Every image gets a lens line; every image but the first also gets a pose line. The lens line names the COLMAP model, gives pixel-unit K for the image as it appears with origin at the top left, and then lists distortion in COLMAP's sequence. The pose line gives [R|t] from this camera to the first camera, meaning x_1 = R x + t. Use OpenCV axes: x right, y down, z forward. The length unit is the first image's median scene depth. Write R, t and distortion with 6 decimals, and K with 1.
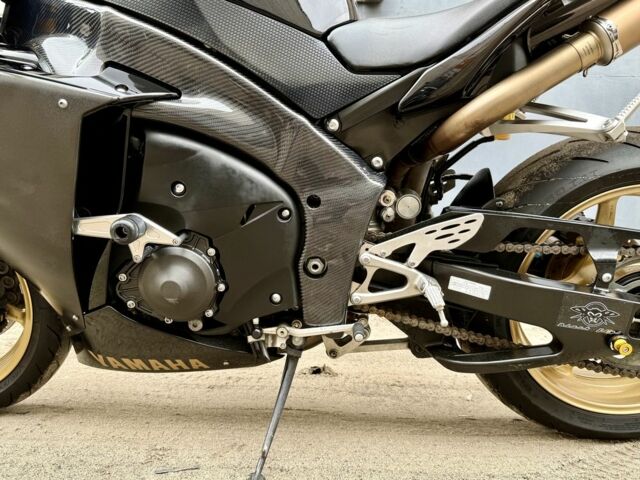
lens RADIAL K [[542.3, 0, 304.4], [0, 542.3, 238.3], [0, 0, 1]] dist [0.144602, -0.219725]
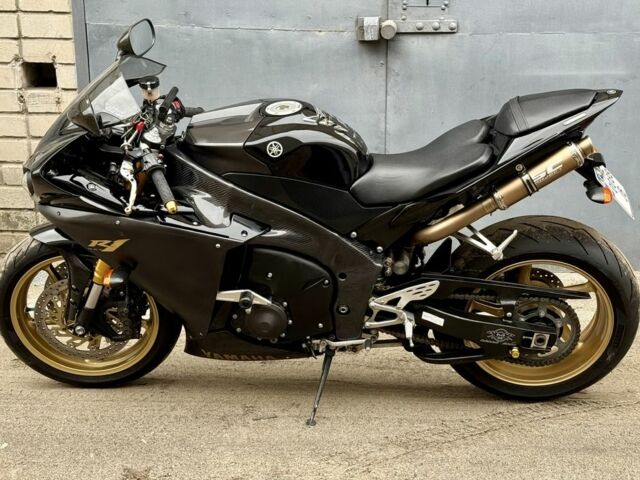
lens RADIAL K [[1044.7, 0, 303.1], [0, 1044.7, 241.1], [0, 0, 1]] dist [0.149426, -0.058499]
pose [[0.999925, -0.004411, -0.011395, -0.068998], [0.006809, 0.975499, 0.219898, -0.887139], [0.010146, -0.219960, 0.975456, -2.187843]]
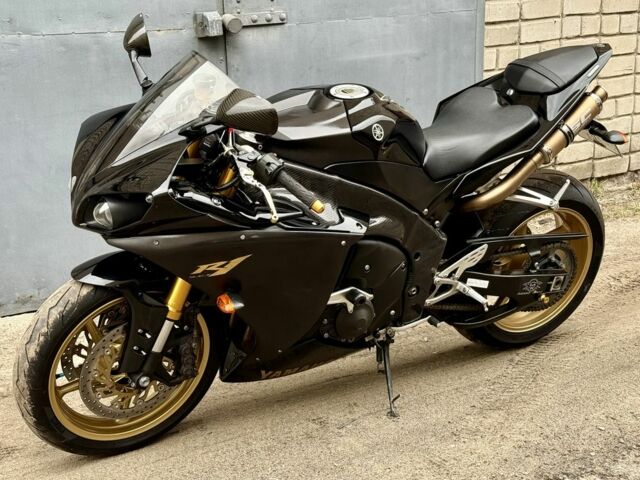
lens RADIAL K [[1044.7, 0, 303.1], [0, 1044.7, 241.1], [0, 0, 1]] dist [0.149426, -0.058499]
pose [[0.837717, -0.179733, 0.515681, -1.916584], [0.073084, 0.972692, 0.220293, -0.839445], [-0.541192, -0.146856, 0.827976, -1.491199]]
